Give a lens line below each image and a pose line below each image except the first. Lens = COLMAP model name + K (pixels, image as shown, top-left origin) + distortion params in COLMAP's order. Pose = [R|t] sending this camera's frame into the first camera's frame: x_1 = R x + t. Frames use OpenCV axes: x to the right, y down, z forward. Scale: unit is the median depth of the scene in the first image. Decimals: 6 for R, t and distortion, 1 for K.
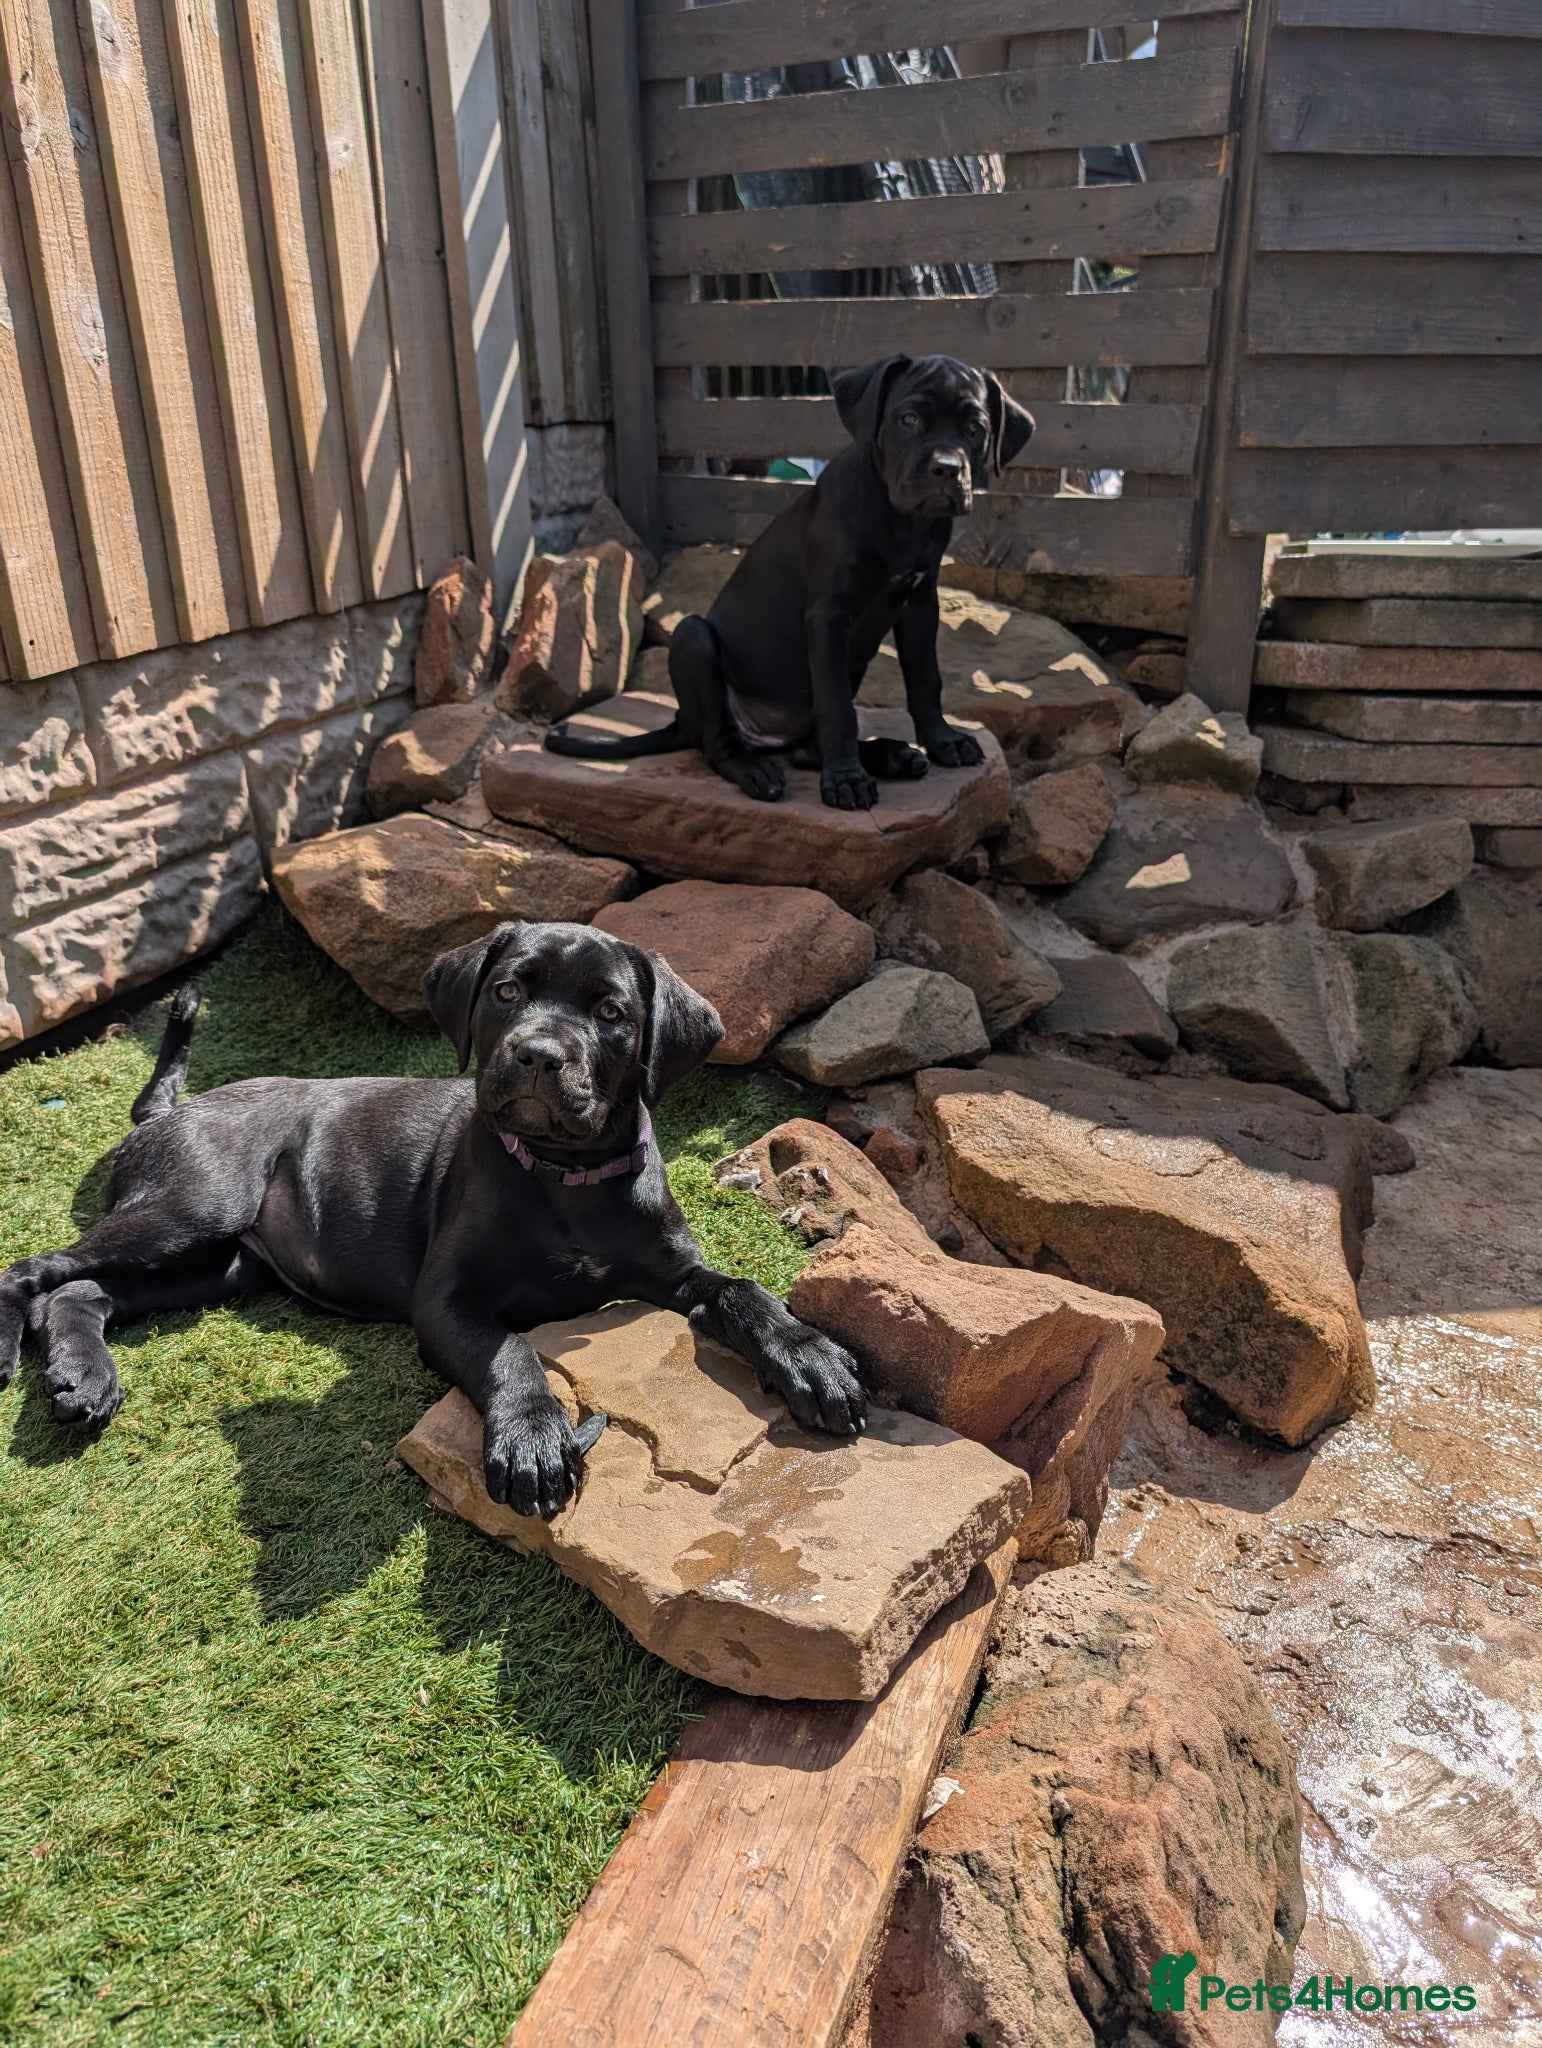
lens RADIAL K [[1418.7, 0, 771.0], [0, 1418.7, 1024.0], [0, 0, 1]] dist [0.003470, -0.003908]
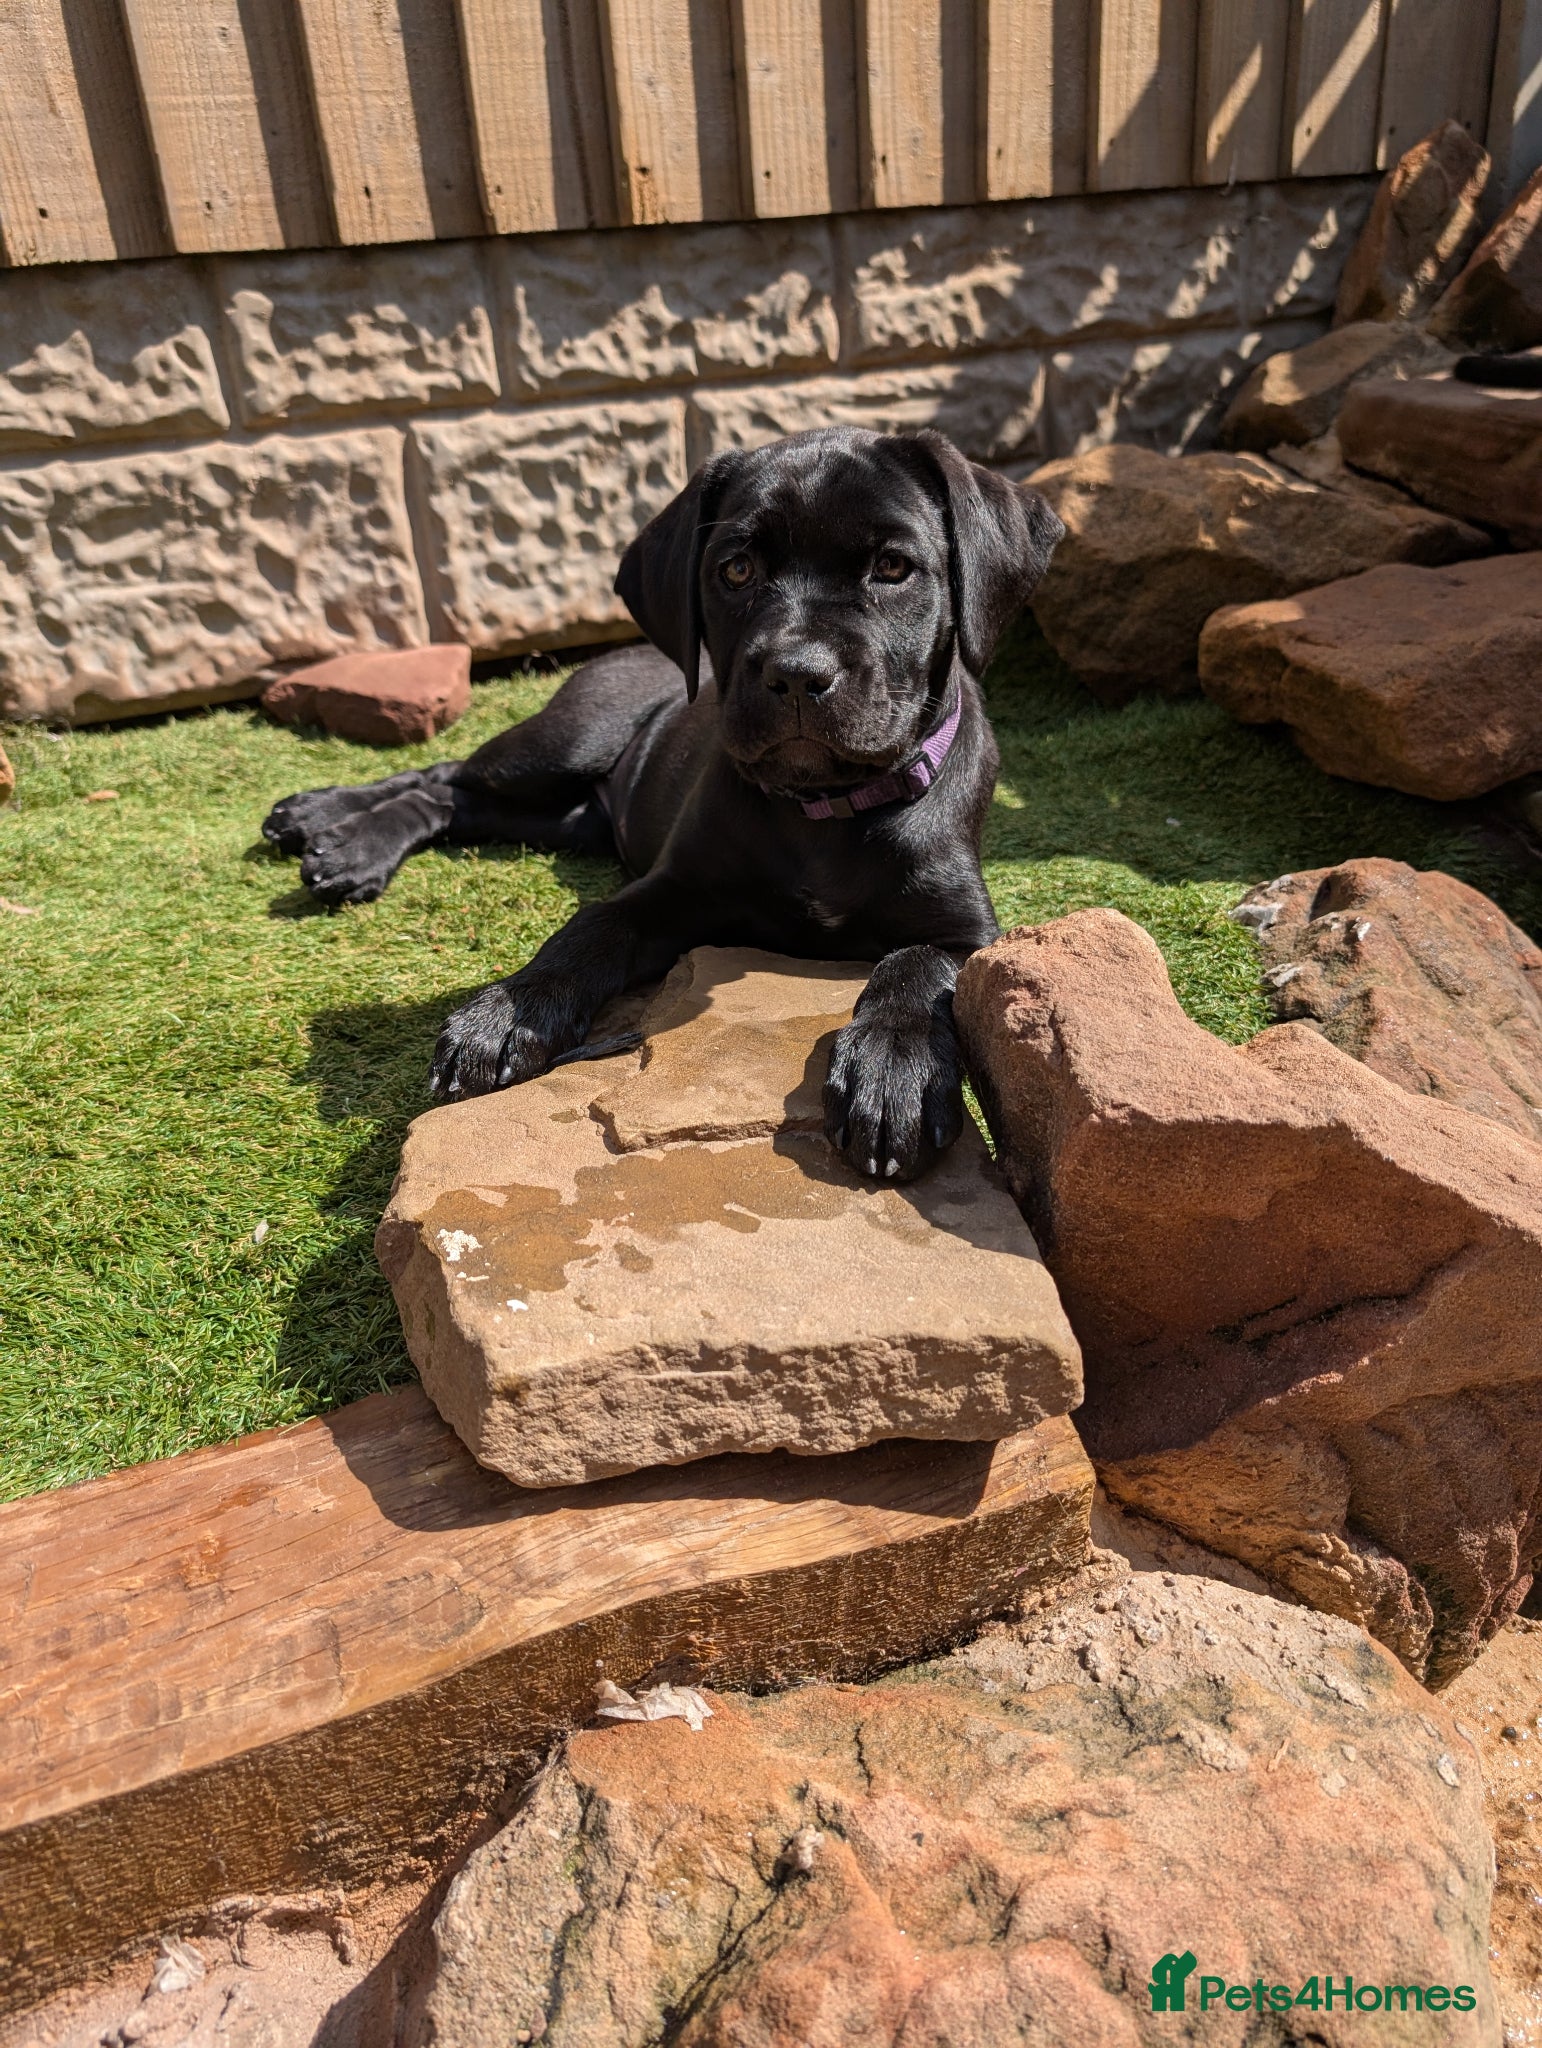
lens RADIAL K [[1485.3, 0, 771.0], [0, 1485.3, 1024.0], [0, 0, 1]] dist [0.008969, -0.013282]
pose [[0.702221, 0.293485, -0.648654, 0.228286], [-0.216342, 0.955963, 0.198320, 0.055606], [0.678294, 0.001067, 0.734790, 0.260071]]
